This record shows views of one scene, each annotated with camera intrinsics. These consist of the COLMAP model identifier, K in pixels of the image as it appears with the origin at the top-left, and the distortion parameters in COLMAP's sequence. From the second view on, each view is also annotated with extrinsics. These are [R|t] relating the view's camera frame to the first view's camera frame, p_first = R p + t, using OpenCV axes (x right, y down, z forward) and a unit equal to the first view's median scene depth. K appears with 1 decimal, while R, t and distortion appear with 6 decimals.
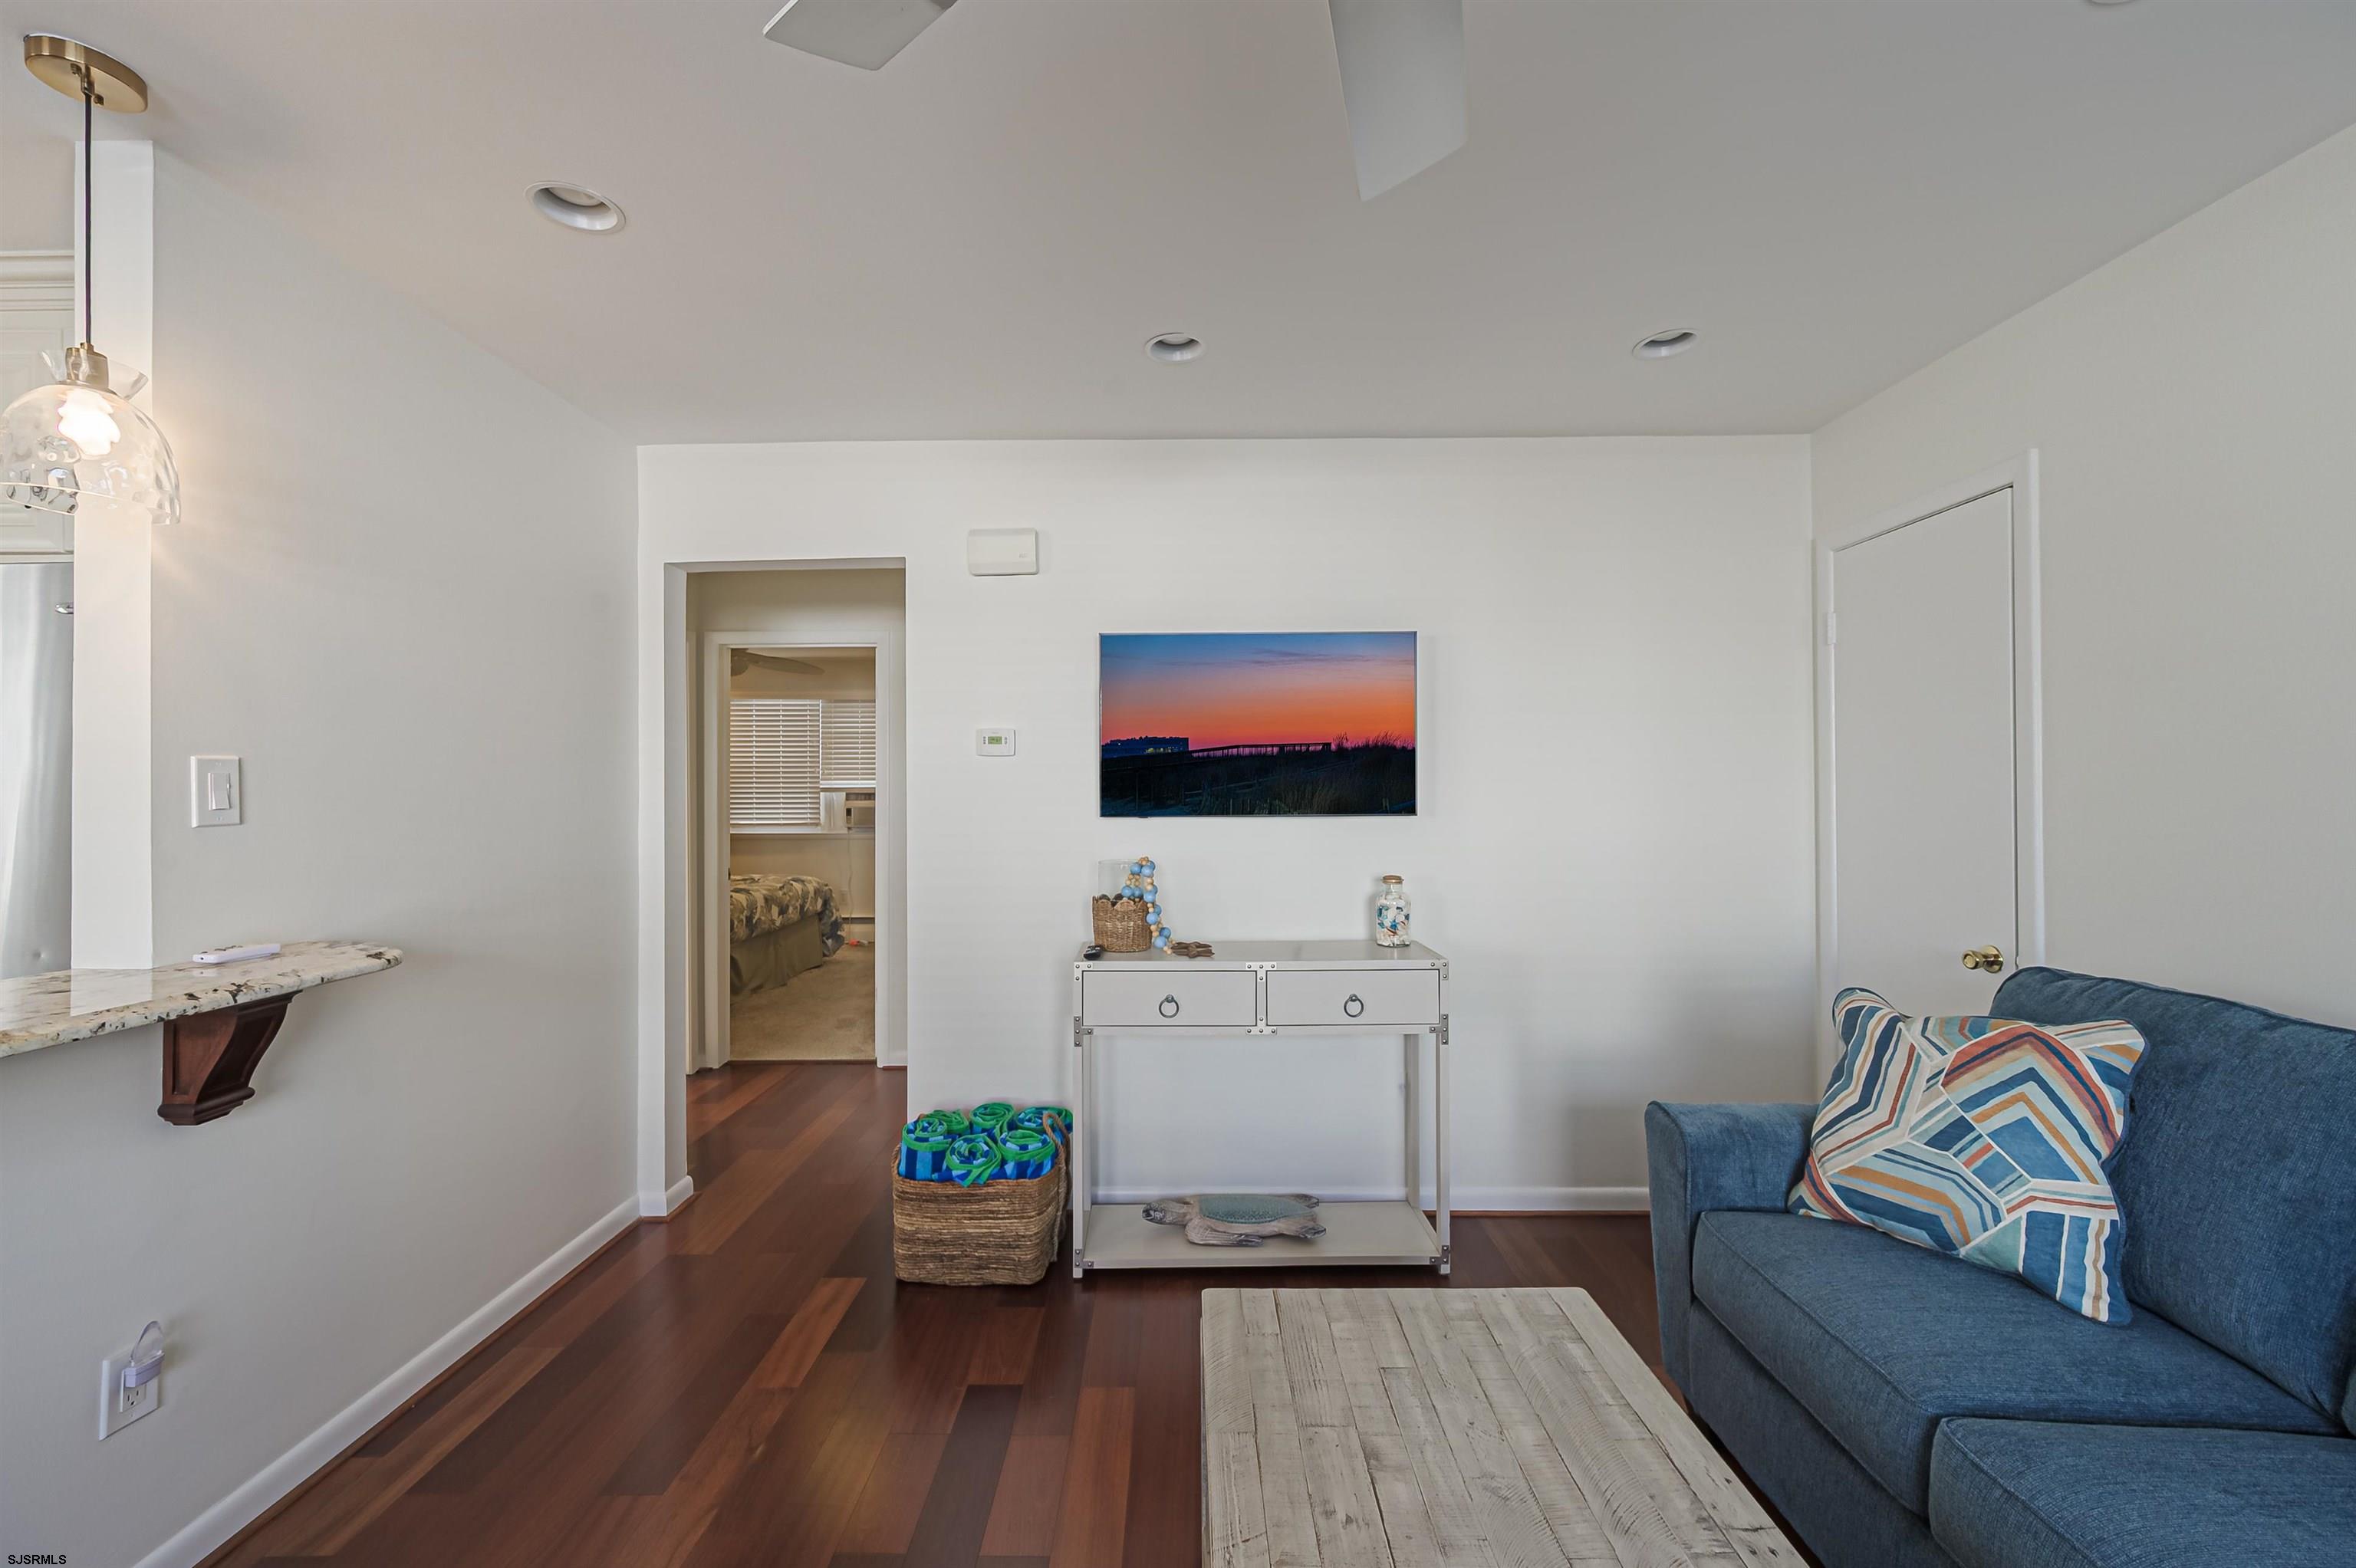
lens RADIAL K [[928.2, 0, 1173.3], [0, 928.2, 787.9], [0, 0, 1]] dist [0.000431, -0.000287]
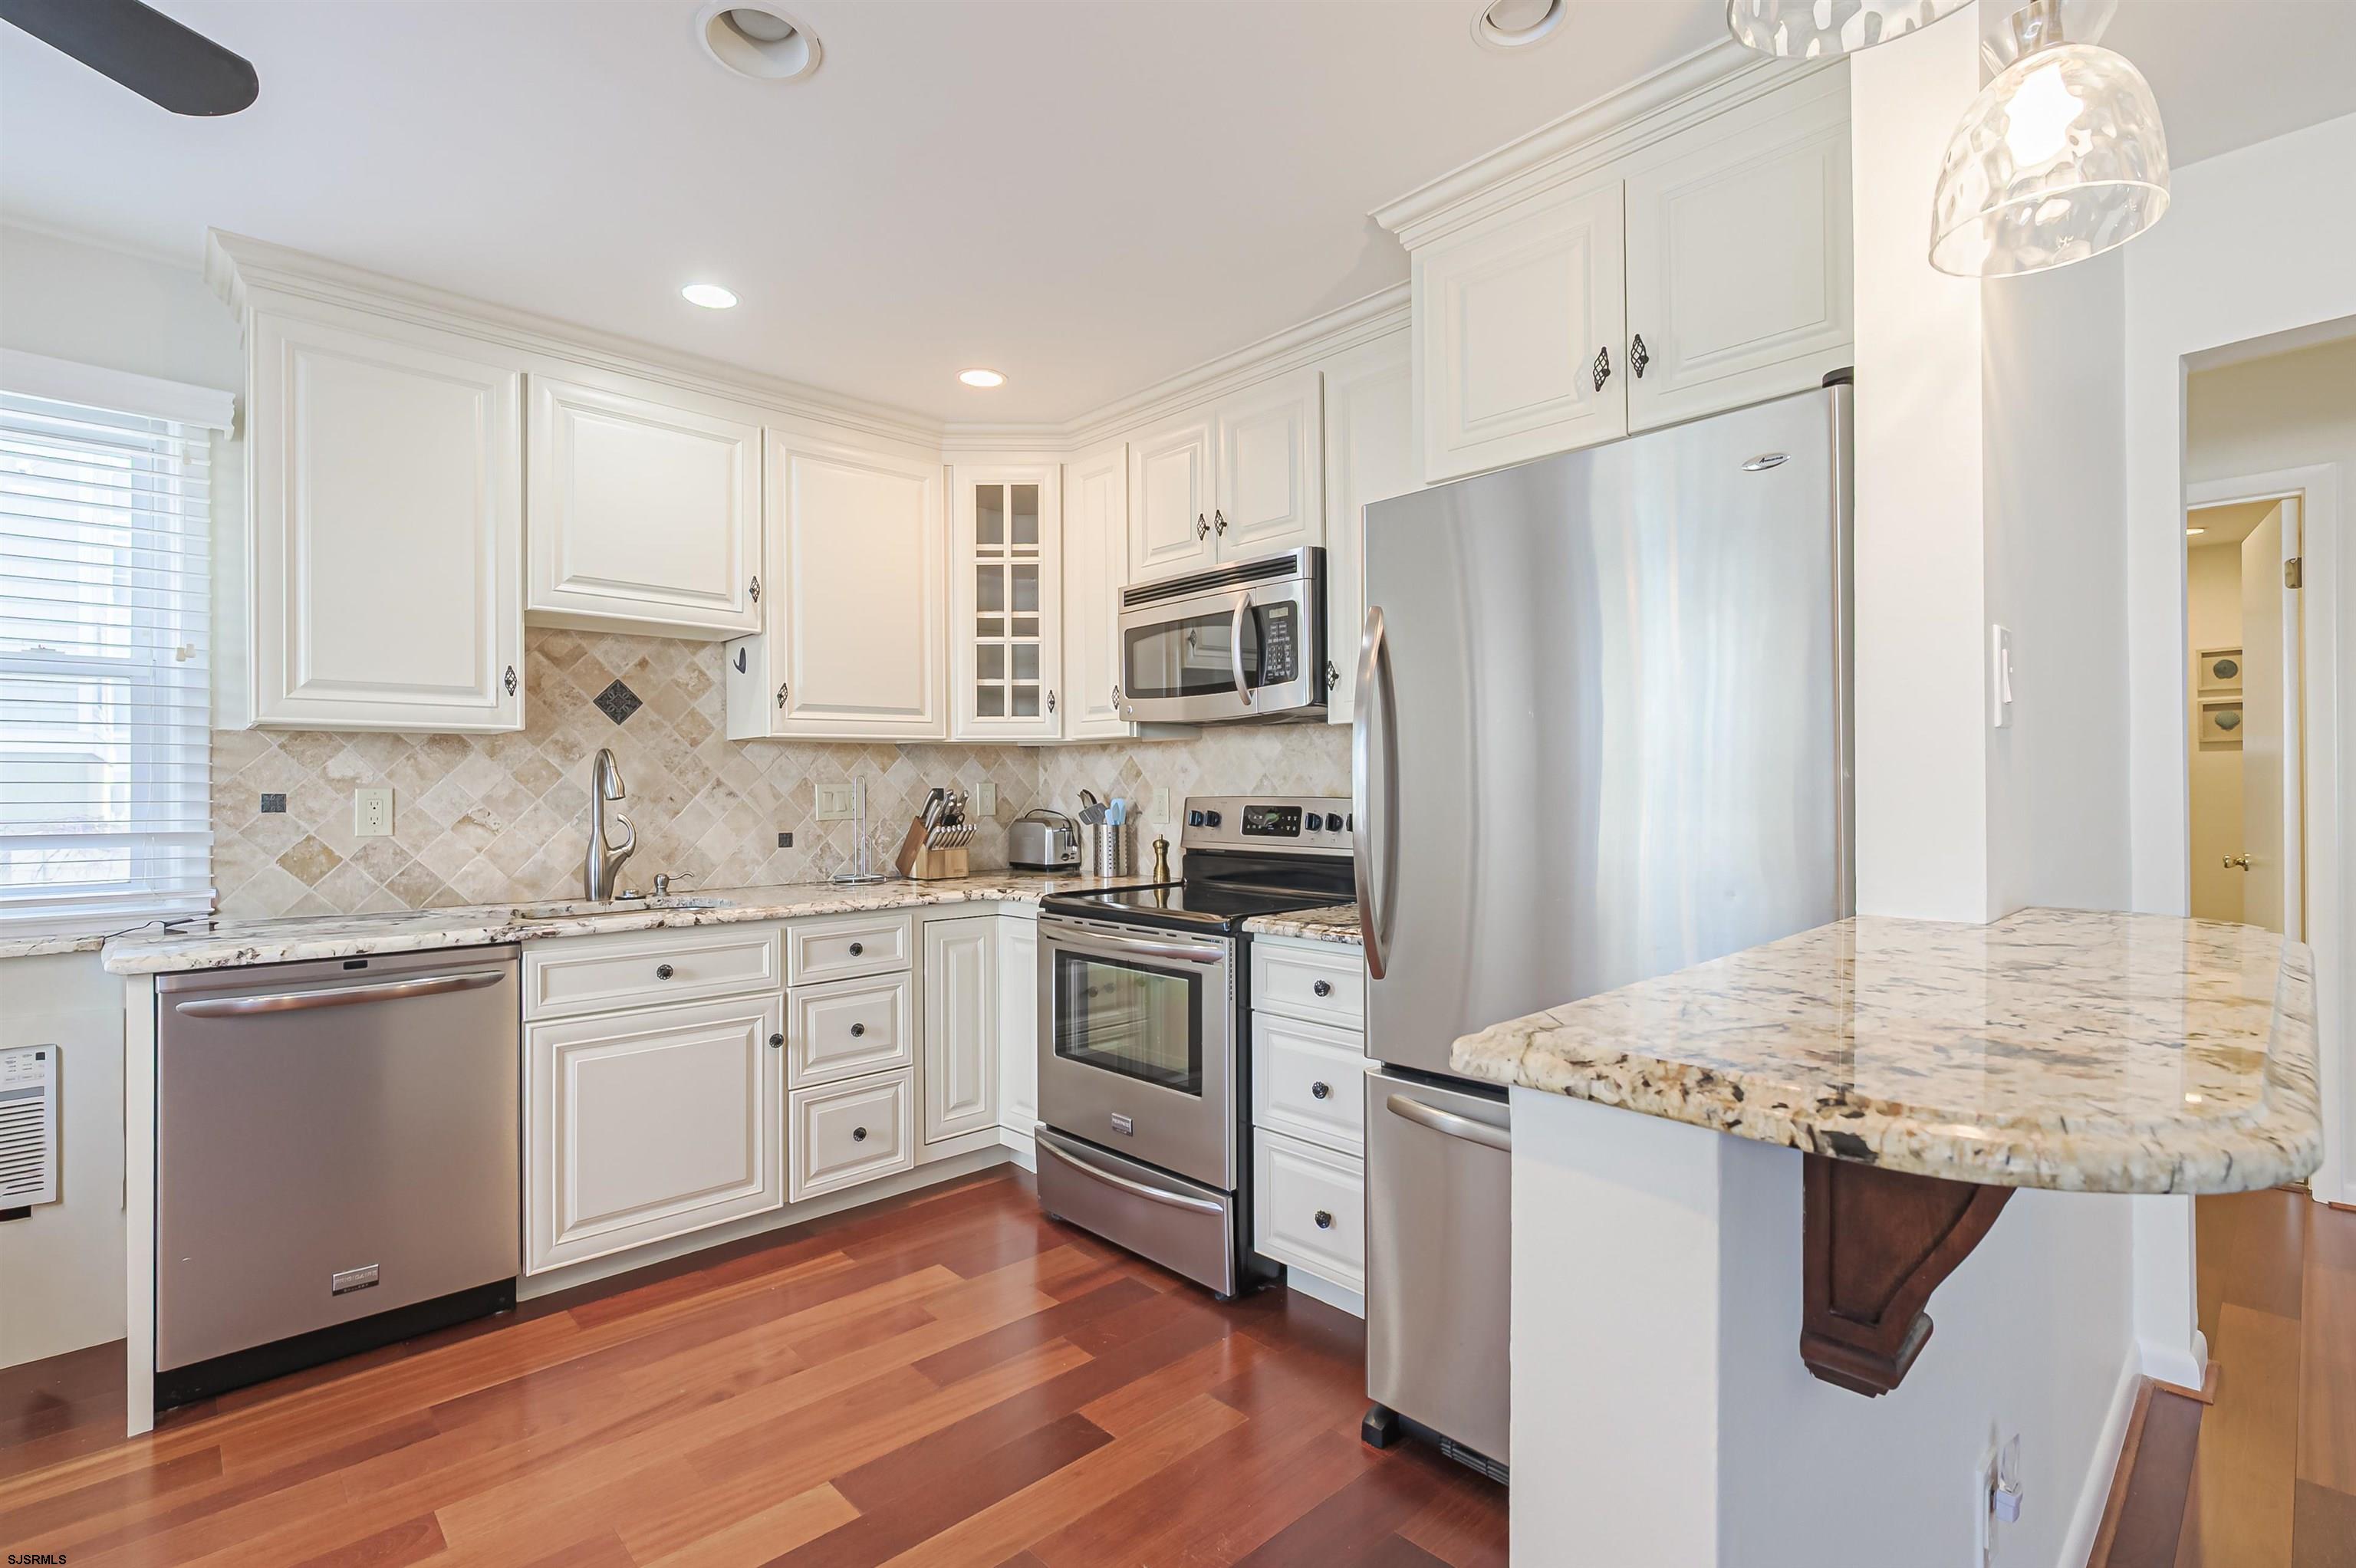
lens RADIAL K [[1062.9, 0, 1180.1], [0, 1062.9, 789.6], [0, 0, 1]] dist [-0.008129, 0.000382]
pose [[0.699819, -0.000116, -0.714320, -0.609113], [0.005782, 0.999968, 0.005502, 0.053957], [0.714297, -0.007980, 0.699797, 0.008810]]
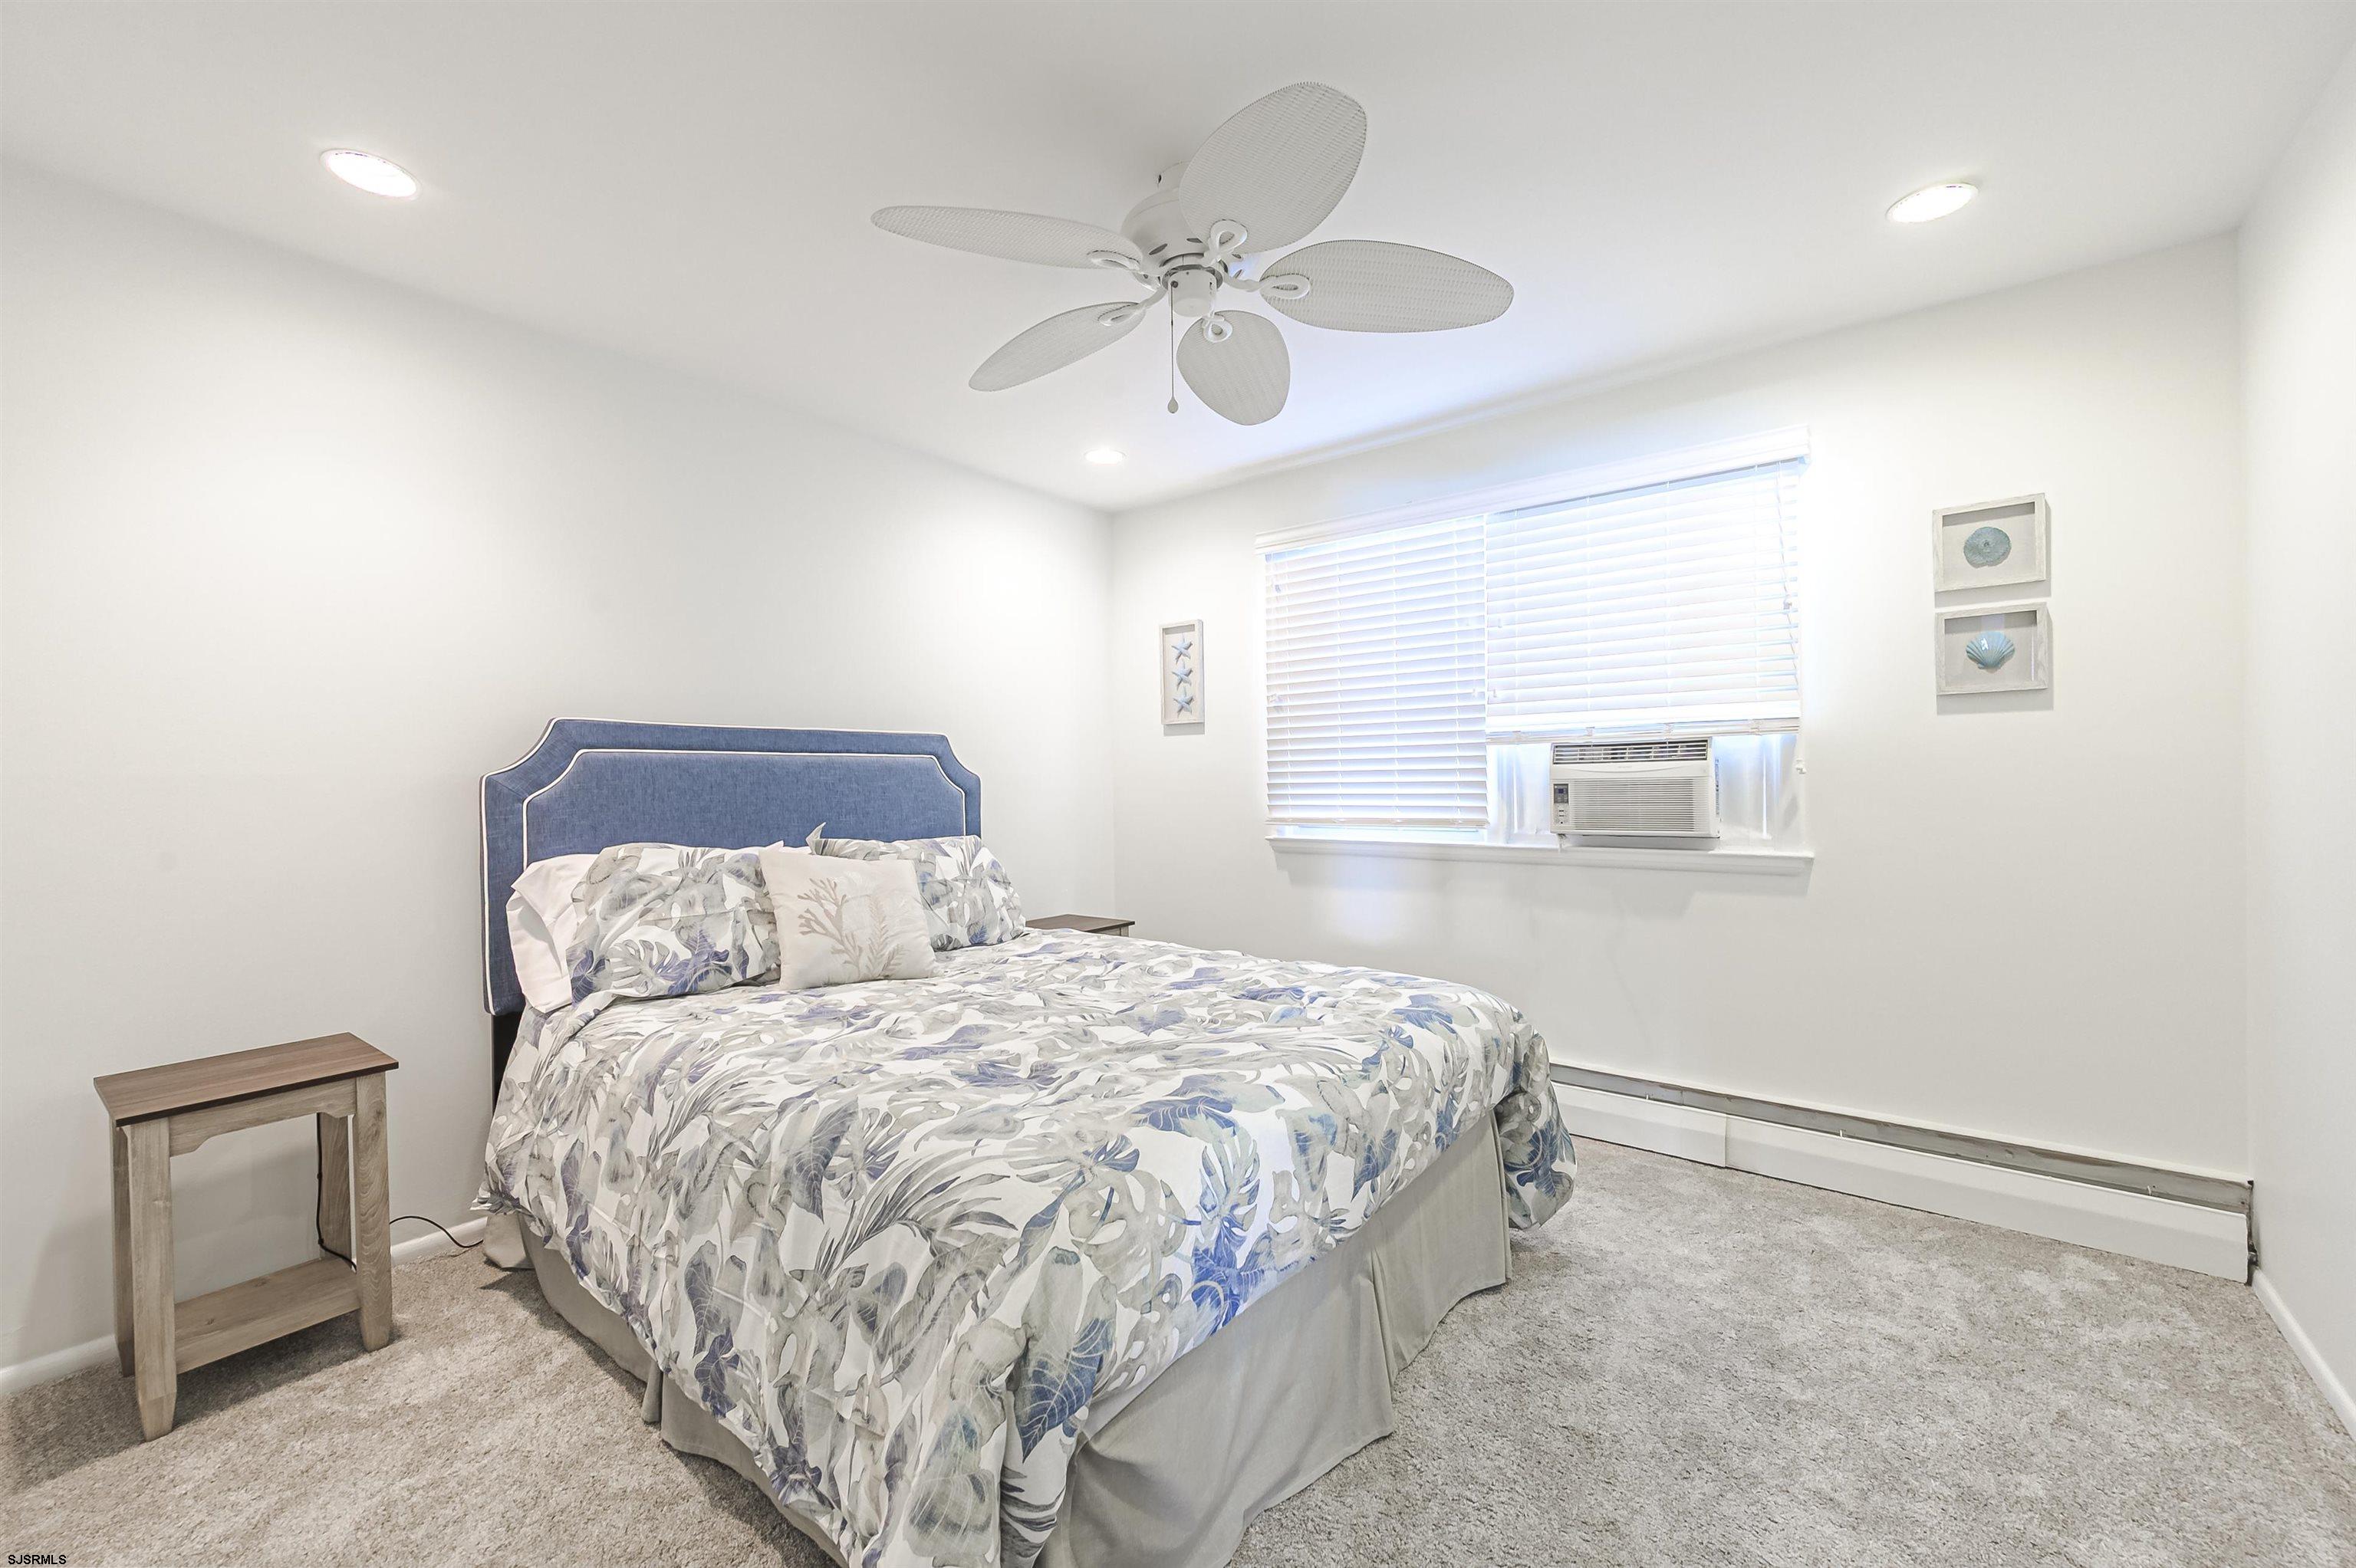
lens RADIAL K [[928.2, 0, 1177.8], [0, 928.2, 793.7], [0, 0, 1]] dist [0.000431, -0.000287]
pose [[0.787624, -0.005760, -0.616129, -0.769133], [0.016354, 0.999799, 0.011559, 0.062296], [0.615939, -0.019181, 0.787560, 1.939824]]
